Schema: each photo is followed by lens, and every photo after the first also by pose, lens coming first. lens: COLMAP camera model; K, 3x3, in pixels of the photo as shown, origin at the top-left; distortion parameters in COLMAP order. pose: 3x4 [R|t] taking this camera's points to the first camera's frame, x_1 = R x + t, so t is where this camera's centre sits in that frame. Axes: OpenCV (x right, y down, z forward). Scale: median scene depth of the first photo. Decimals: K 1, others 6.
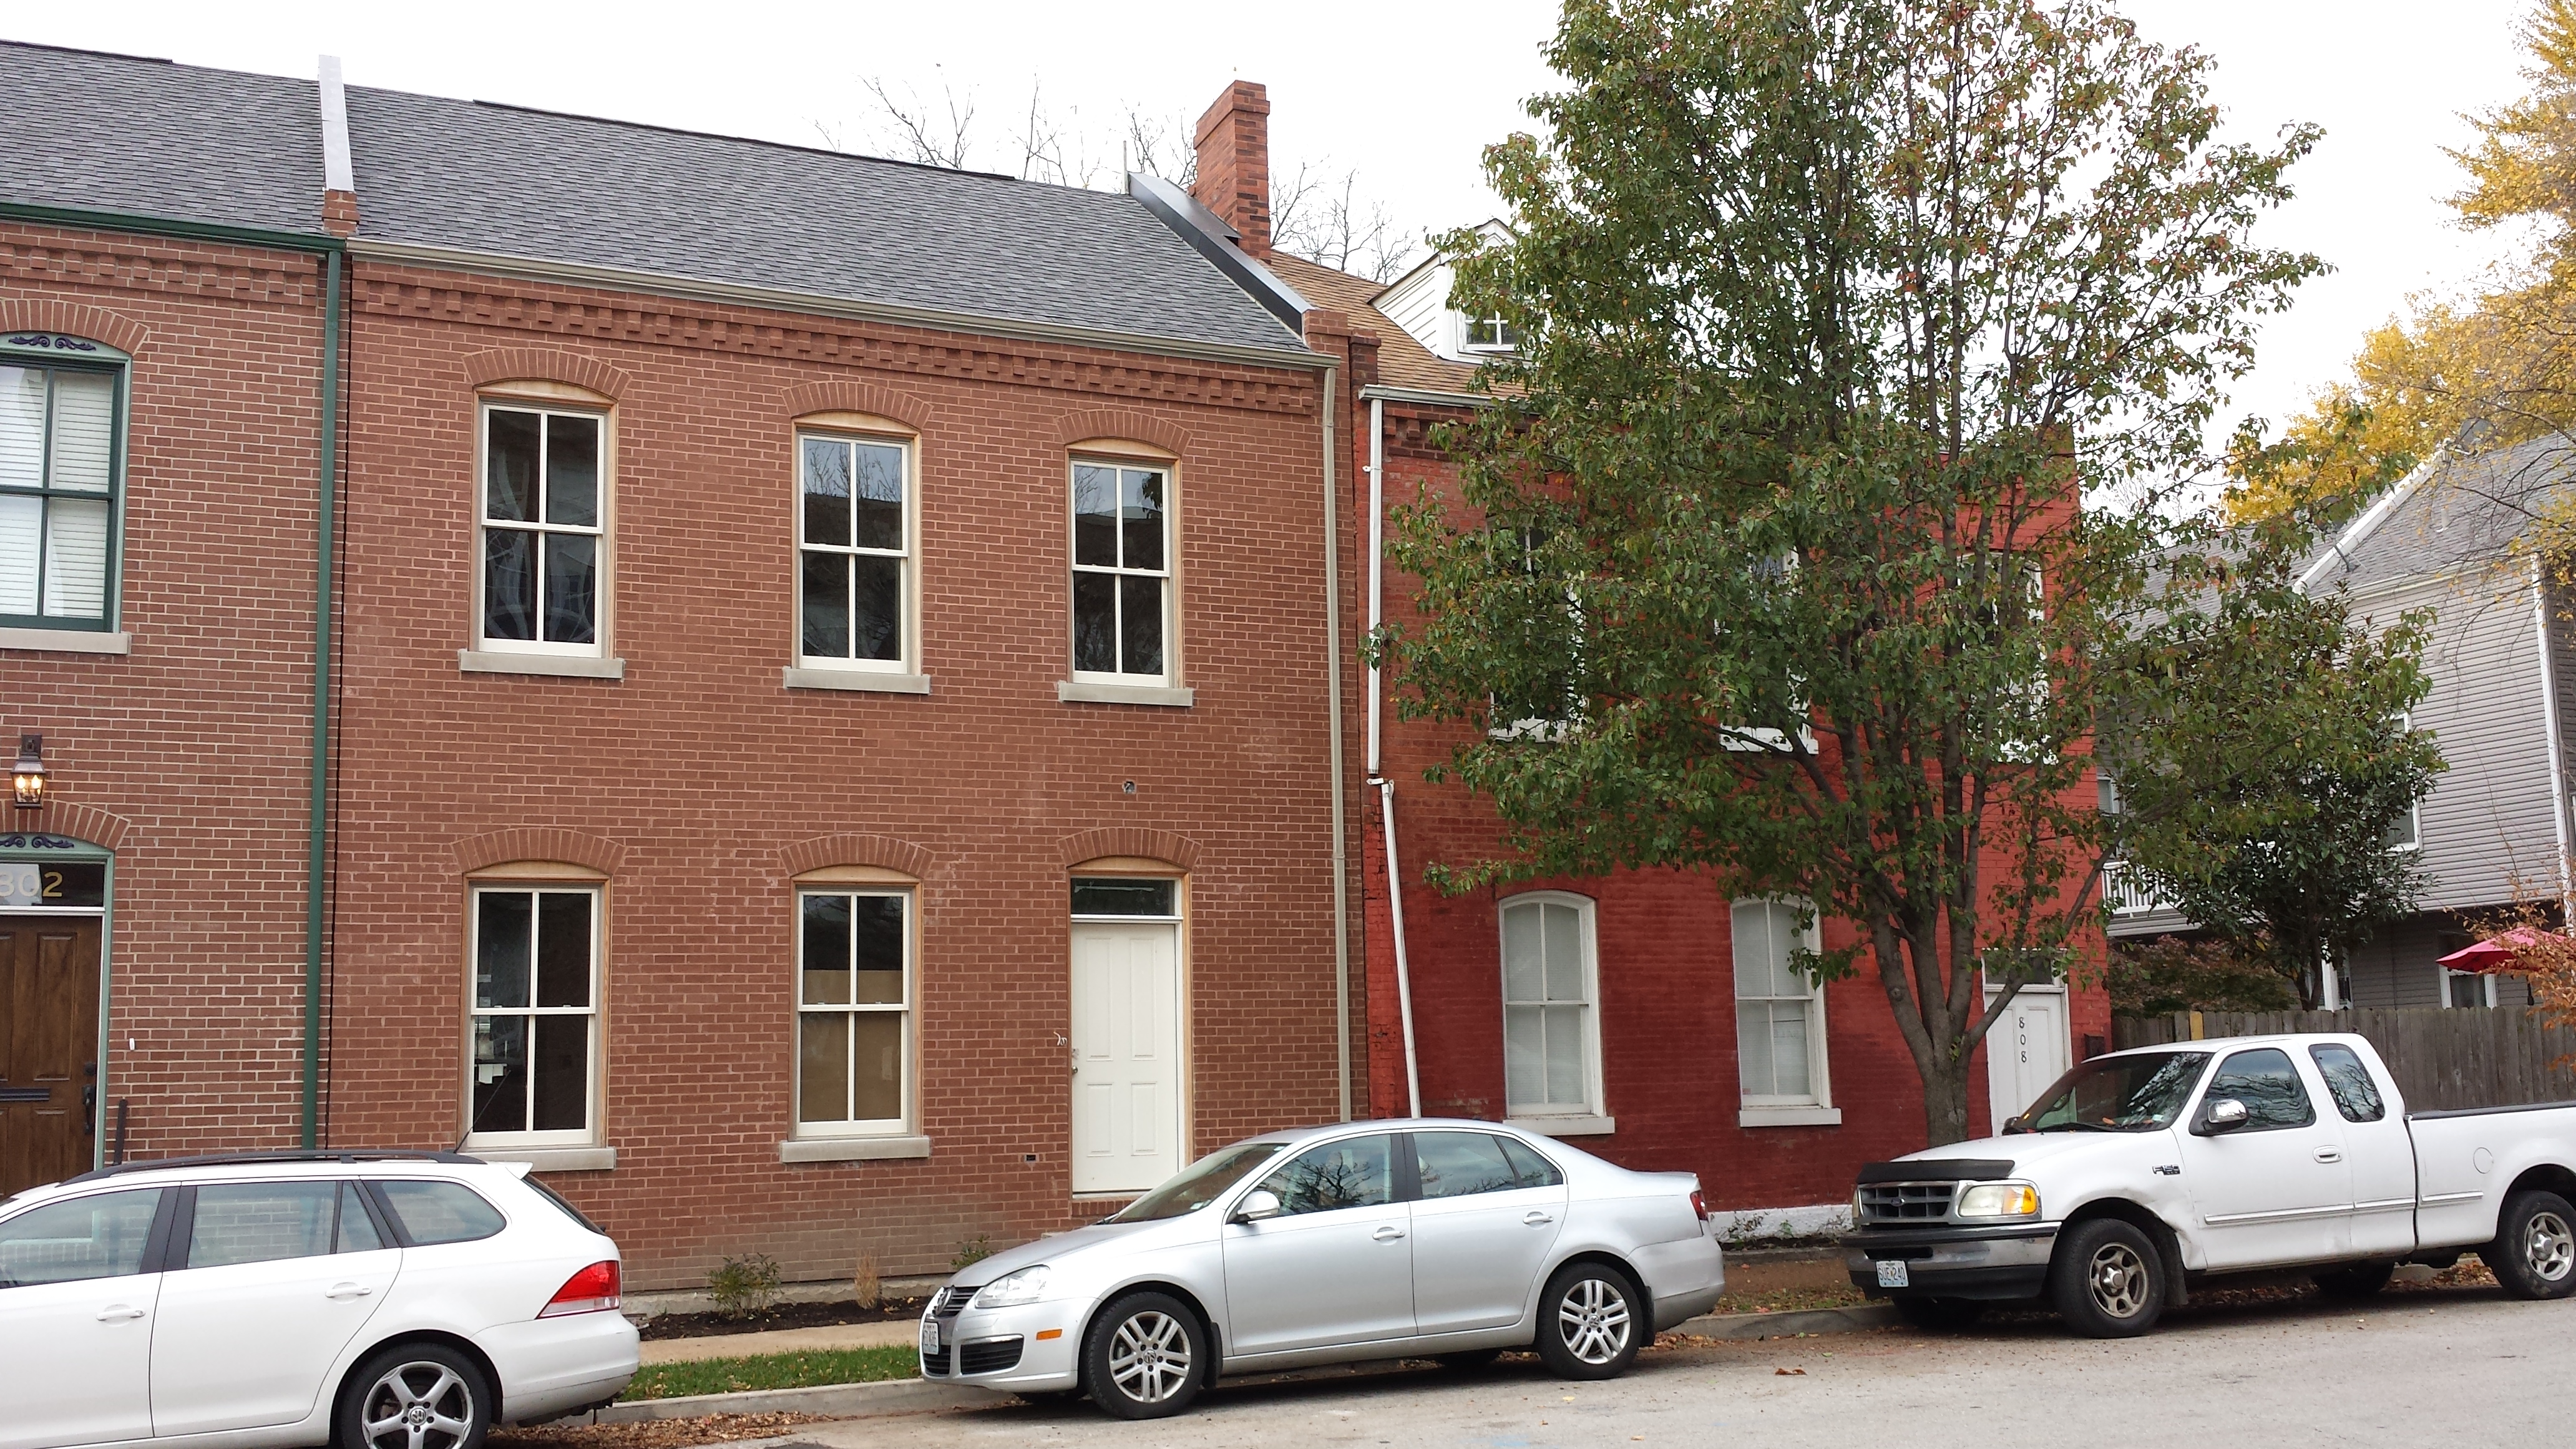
lens RADIAL K [[2357.4, 0, 1283.4], [0, 2357.4, 778.7], [0, 0, 1]] dist [0.123652, -0.301536]
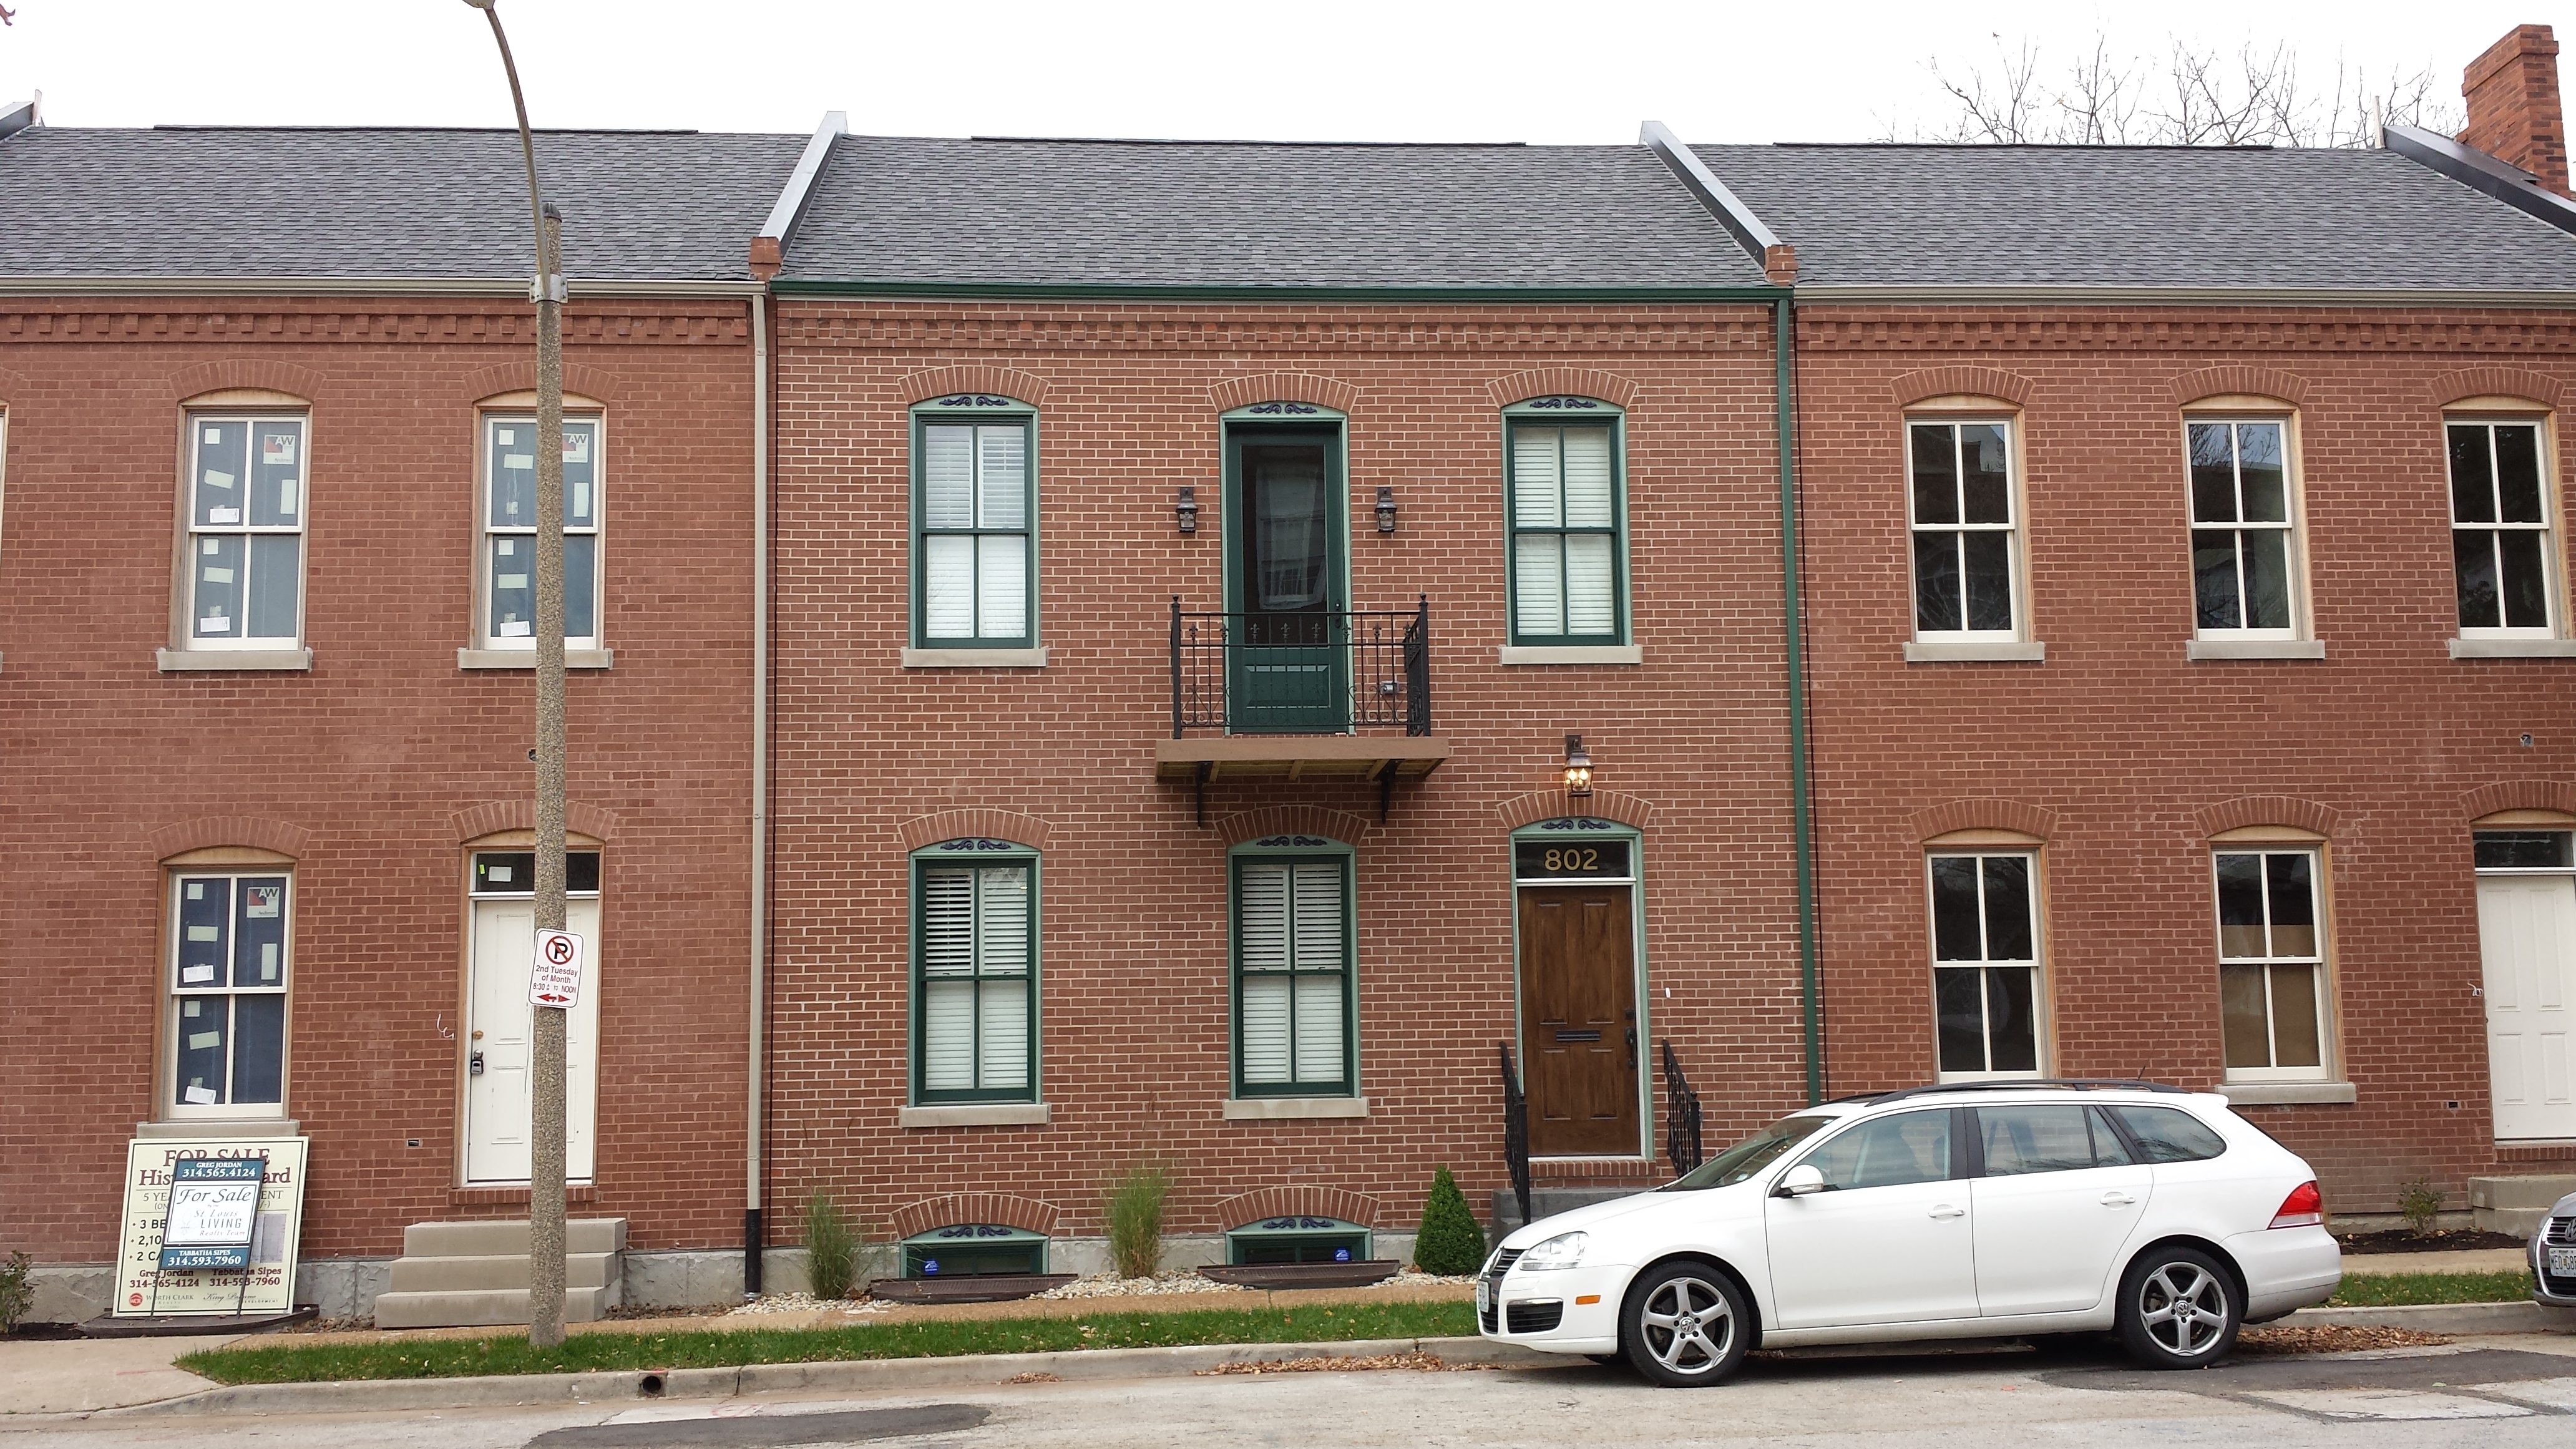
lens RADIAL K [[2357.4, 0, 1283.4], [0, 2357.4, 778.7], [0, 0, 1]] dist [0.123652, -0.301536]
pose [[0.938748, -0.035143, -0.342808, -0.231696], [0.040935, 0.999115, 0.009671, -0.012522], [0.342165, -0.023111, 0.939356, -0.148414]]
